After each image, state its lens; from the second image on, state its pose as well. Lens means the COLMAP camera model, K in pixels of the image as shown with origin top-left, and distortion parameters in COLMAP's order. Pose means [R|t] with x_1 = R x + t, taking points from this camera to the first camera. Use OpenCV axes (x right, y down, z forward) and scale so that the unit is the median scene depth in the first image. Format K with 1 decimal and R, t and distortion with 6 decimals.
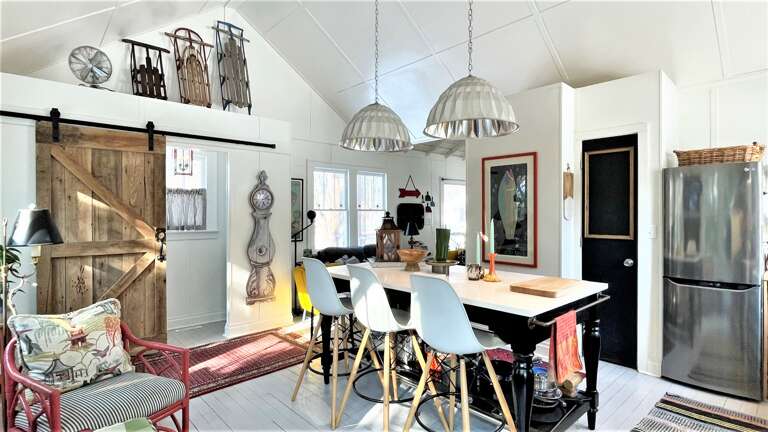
lens RADIAL K [[384.6, 0, 388.1], [0, 384.6, 215.5], [0, 0, 1]] dist [-0.003938, -0.000424]
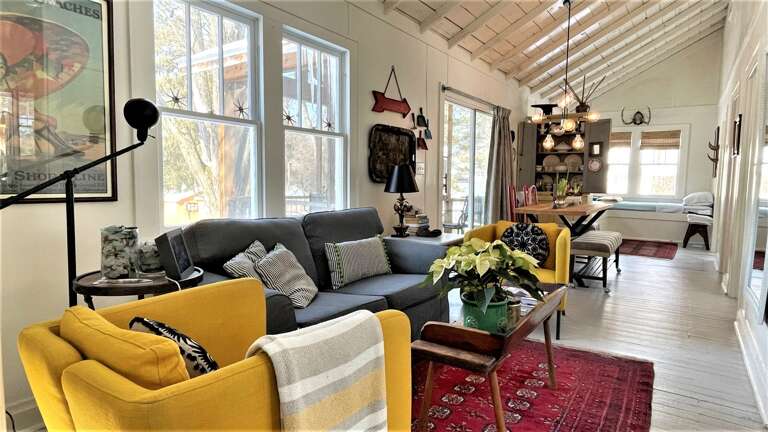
lens RADIAL K [[431.3, 0, 385.2], [0, 431.3, 213.1], [0, 0, 1]] dist [-0.001286, 0.000215]
pose [[0.976509, 0.000535, 0.215476, -0.122093], [-0.015444, 0.997599, 0.067514, 0.072615], [-0.214922, -0.069256, 0.974173, 0.893942]]
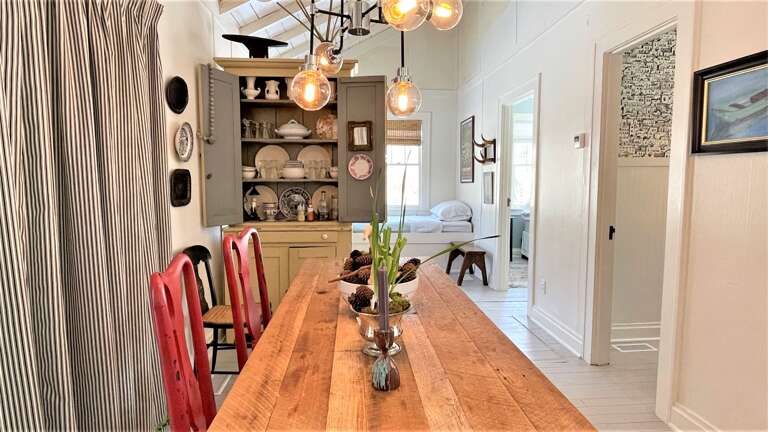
lens RADIAL K [[431.3, 0, 384.0], [0, 431.3, 211.6], [0, 0, 1]] dist [-0.001286, 0.000215]
pose [[0.620722, -0.055944, 0.782032, 0.383984], [0.005939, 0.997758, 0.066662, 0.019709], [-0.784008, -0.036734, 0.619663, 1.774456]]
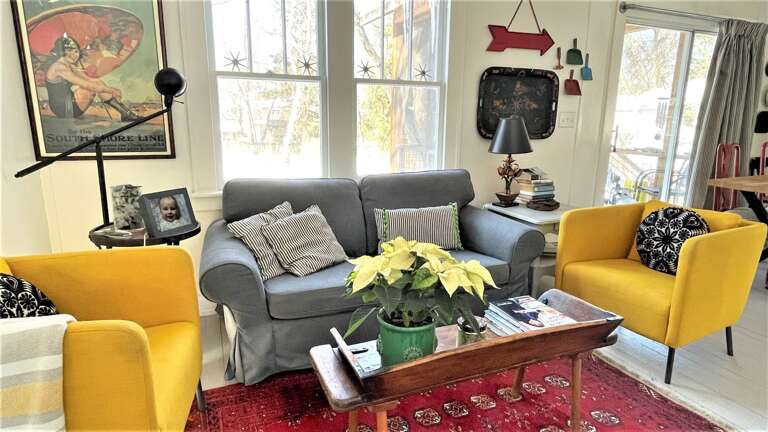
lens RADIAL K [[431.3, 0, 384.2], [0, 431.3, 212.6], [0, 0, 1]] dist [-0.001286, 0.000215]
pose [[0.938820, 0.095983, -0.330764, 0.161863], [-0.023231, 0.975842, 0.217238, 0.033781], [0.343624, -0.196264, 0.918370, 0.997433]]
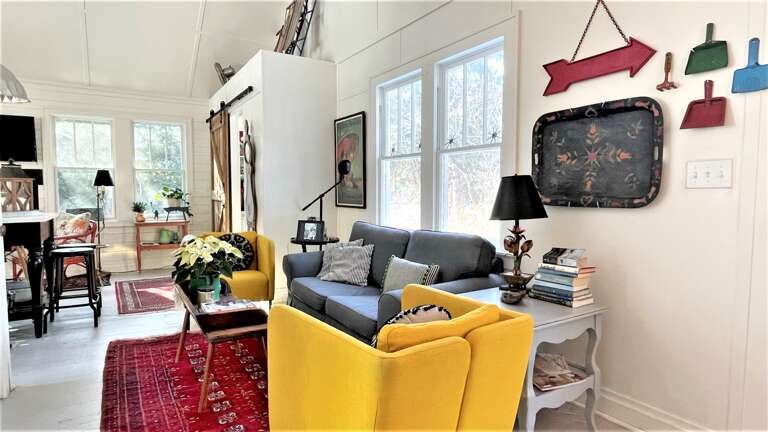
lens RADIAL K [[431.3, 0, 385.7], [0, 431.3, 213.4], [0, 0, 1]] dist [-0.001286, 0.000215]
pose [[-0.177446, 0.057695, -0.982438, 0.705356], [-0.002341, 0.998252, 0.059047, 0.046460], [0.984128, 0.012778, -0.177001, 1.709398]]
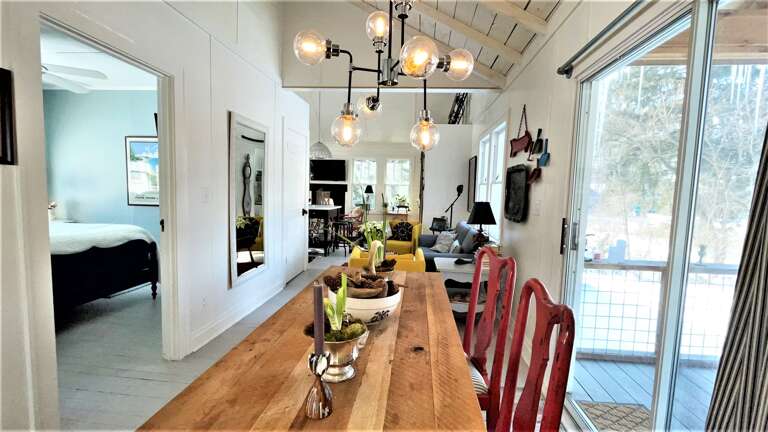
lens RADIAL K [[333.9, 0, 385.9], [0, 333.9, 216.4], [0, 0, 1]] dist [0.001523, 0.000732]
pose [[-0.741936, 0.037139, -0.669441, 0.863095], [-0.028622, 0.995800, 0.086967, -0.000015], [0.669859, 0.083684, -0.737757, 2.248529]]
